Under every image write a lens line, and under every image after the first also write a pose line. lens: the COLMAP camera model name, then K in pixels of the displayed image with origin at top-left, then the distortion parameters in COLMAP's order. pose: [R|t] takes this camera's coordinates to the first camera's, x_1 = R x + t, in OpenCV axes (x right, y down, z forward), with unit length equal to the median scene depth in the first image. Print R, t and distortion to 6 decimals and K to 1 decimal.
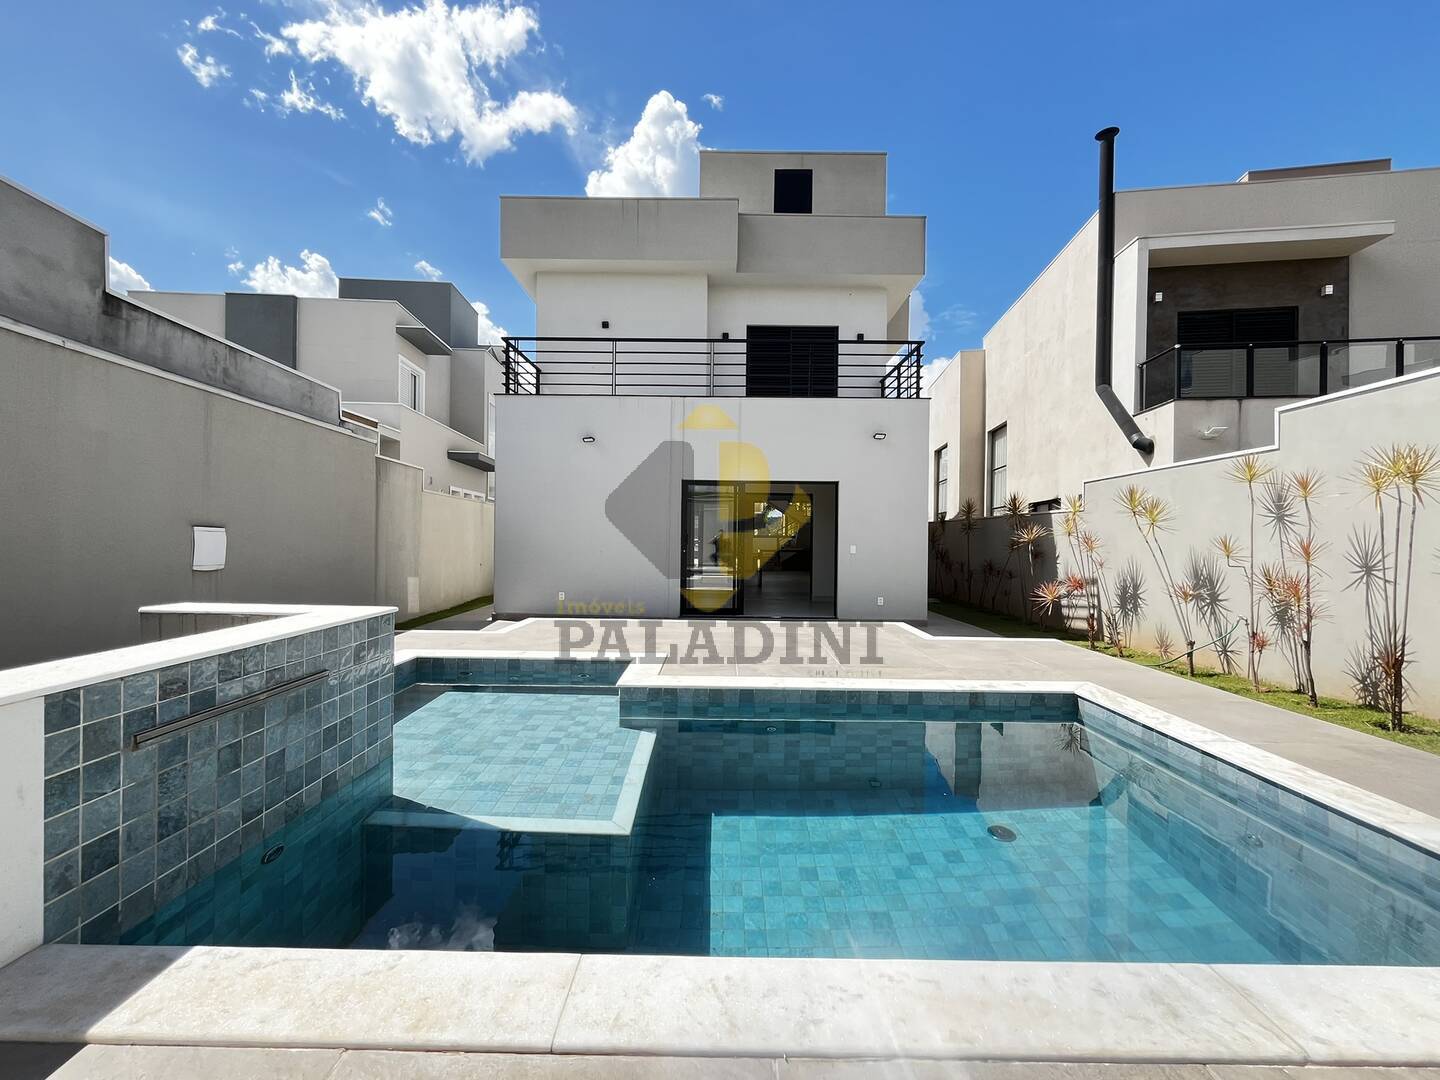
lens RADIAL K [[596.7, 0, 719.6], [0, 596.7, 532.7], [0, 0, 1]] dist [0.000112, 0.000294]
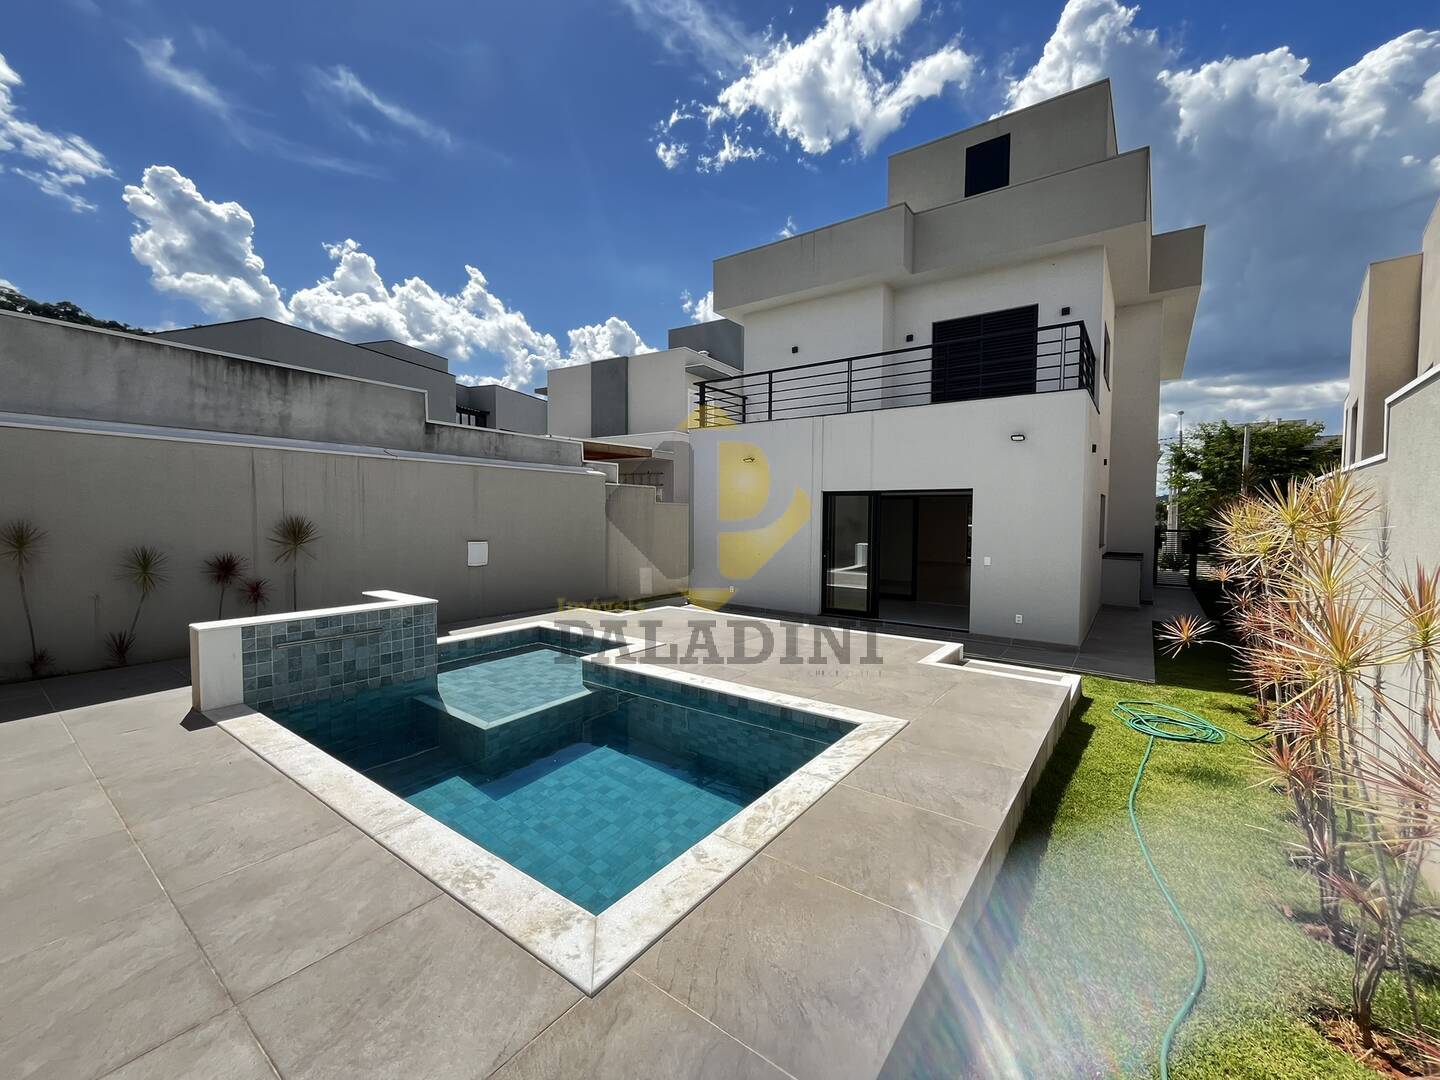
lens RADIAL K [[596.7, 0, 719.6], [0, 596.7, 532.7], [0, 0, 1]] dist [0.000112, 0.000294]
pose [[0.805038, 0.015002, -0.593034, 0.406077], [0.005186, 0.999464, 0.032324, -0.045749], [0.593201, -0.029097, 0.804528, -0.003549]]
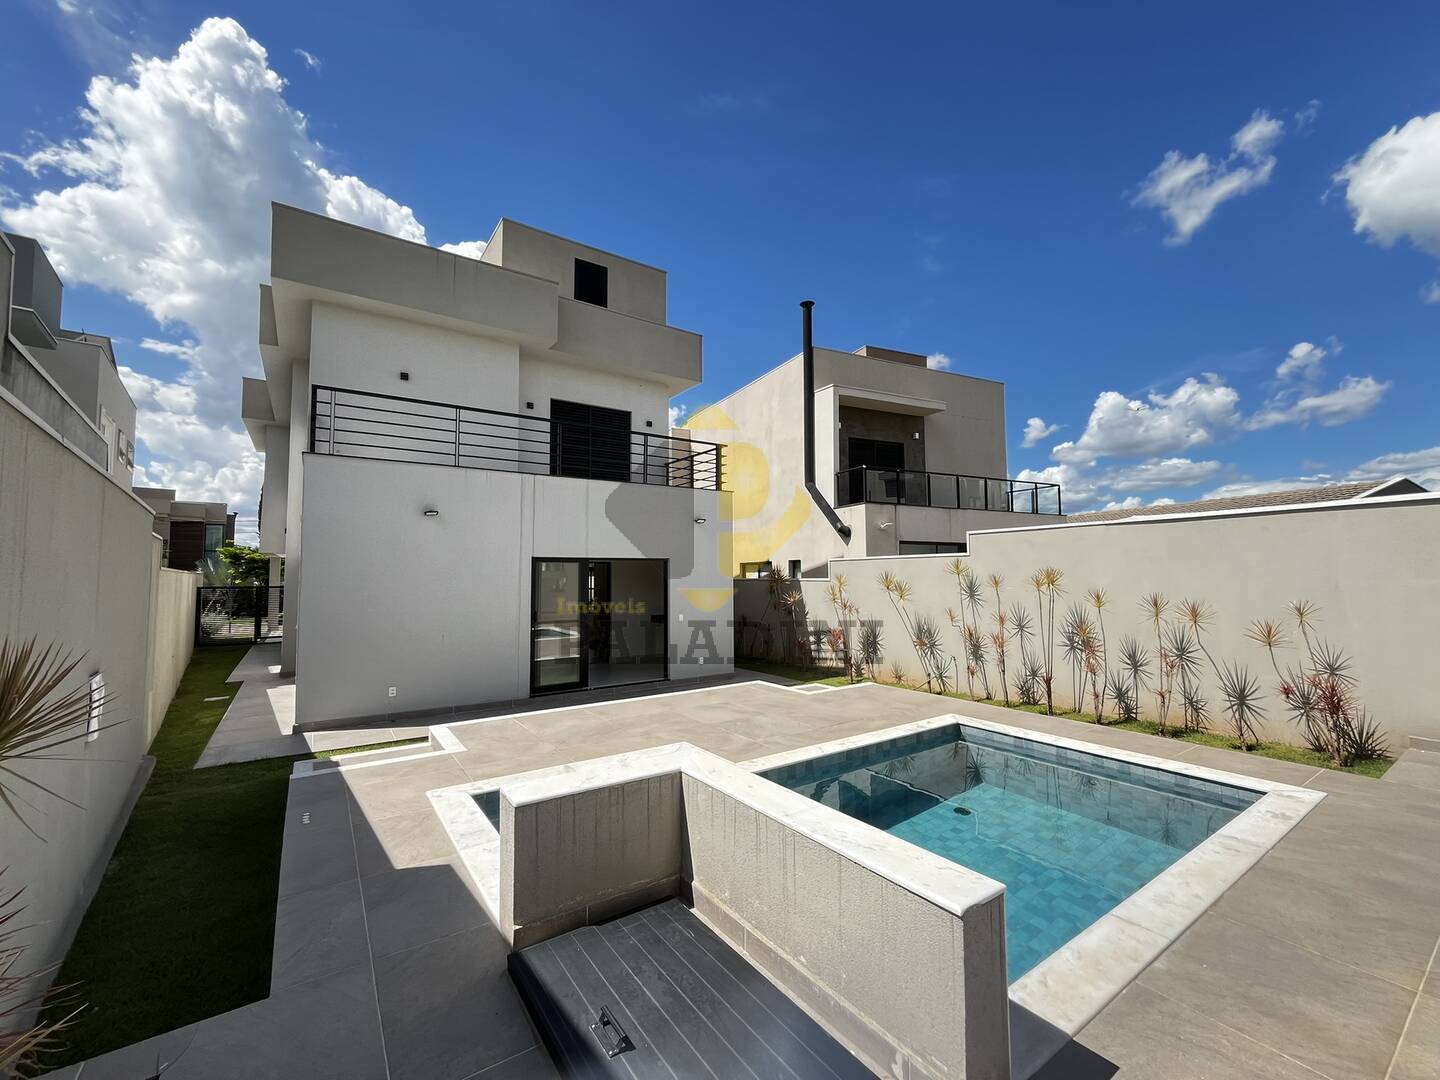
lens RADIAL K [[596.7, 0, 719.6], [0, 596.7, 532.7], [0, 0, 1]] dist [0.000112, 0.000294]
pose [[0.814437, 0.022463, 0.579818, -0.379676], [0.010161, 0.998545, -0.052959, -0.072525], [-0.580164, 0.049023, 0.813023, 0.009312]]
